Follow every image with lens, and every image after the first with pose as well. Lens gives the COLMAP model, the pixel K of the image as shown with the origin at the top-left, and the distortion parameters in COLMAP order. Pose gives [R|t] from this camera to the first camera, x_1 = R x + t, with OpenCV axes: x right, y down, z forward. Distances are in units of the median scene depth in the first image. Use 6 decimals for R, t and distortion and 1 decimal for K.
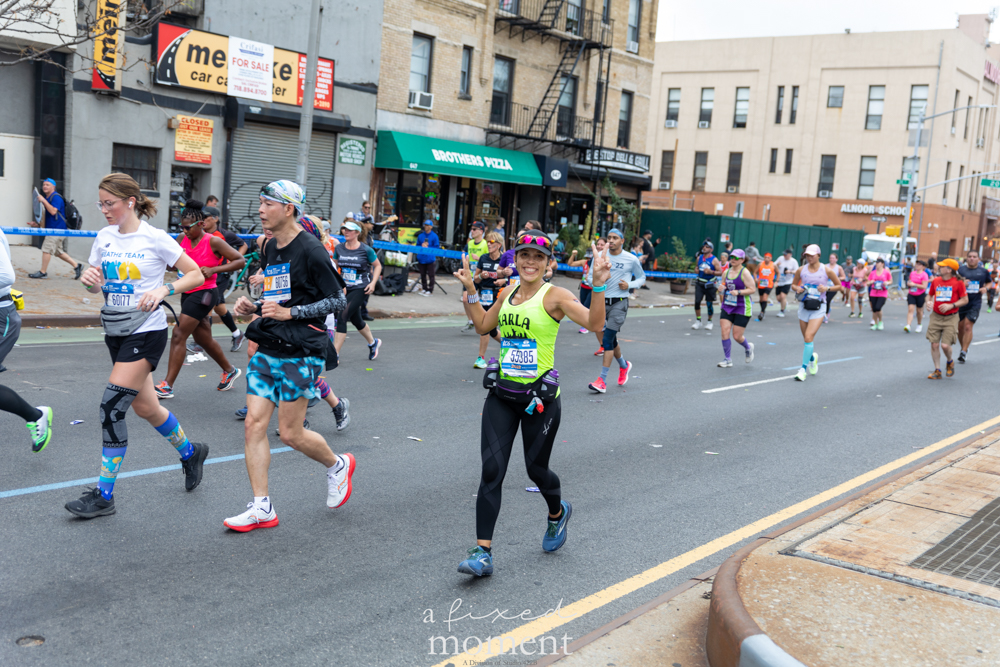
lens RADIAL K [[1070.3, 0, 499.1], [0, 1070.3, 332.6], [0, 0, 1]] dist [0.005297, 0.000000]
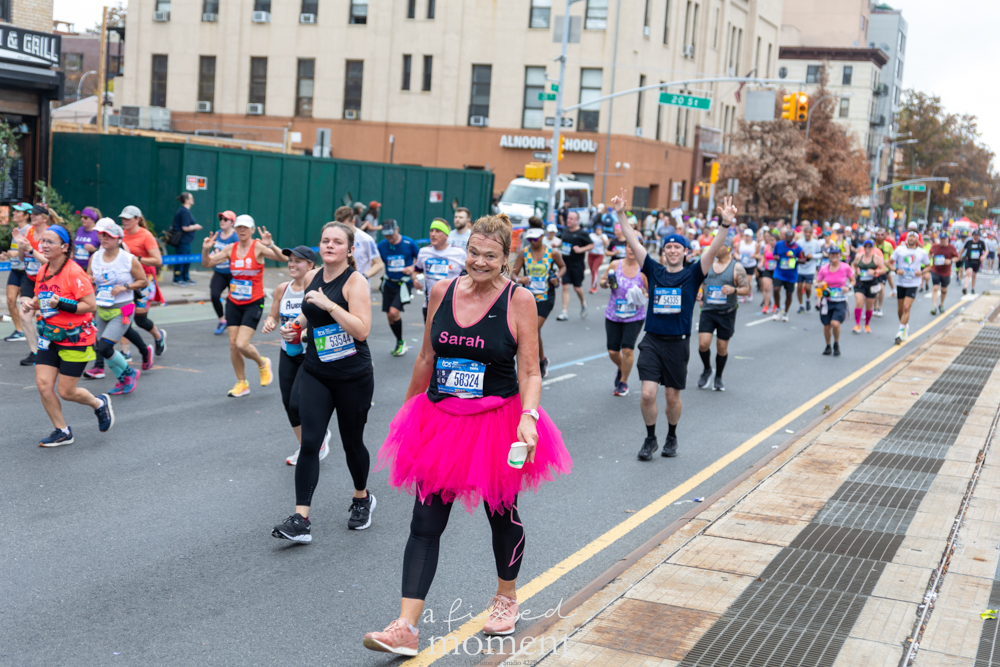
lens RADIAL K [[1418.8, 0, 500.5], [0, 1418.8, 334.3], [0, 0, 1]] dist [0.018858, 0.000000]
pose [[0.966549, -0.036408, 0.253884, 0.079688], [0.032862, 0.999294, 0.018194, -0.007905], [-0.254368, -0.009242, 0.967063, 0.107176]]
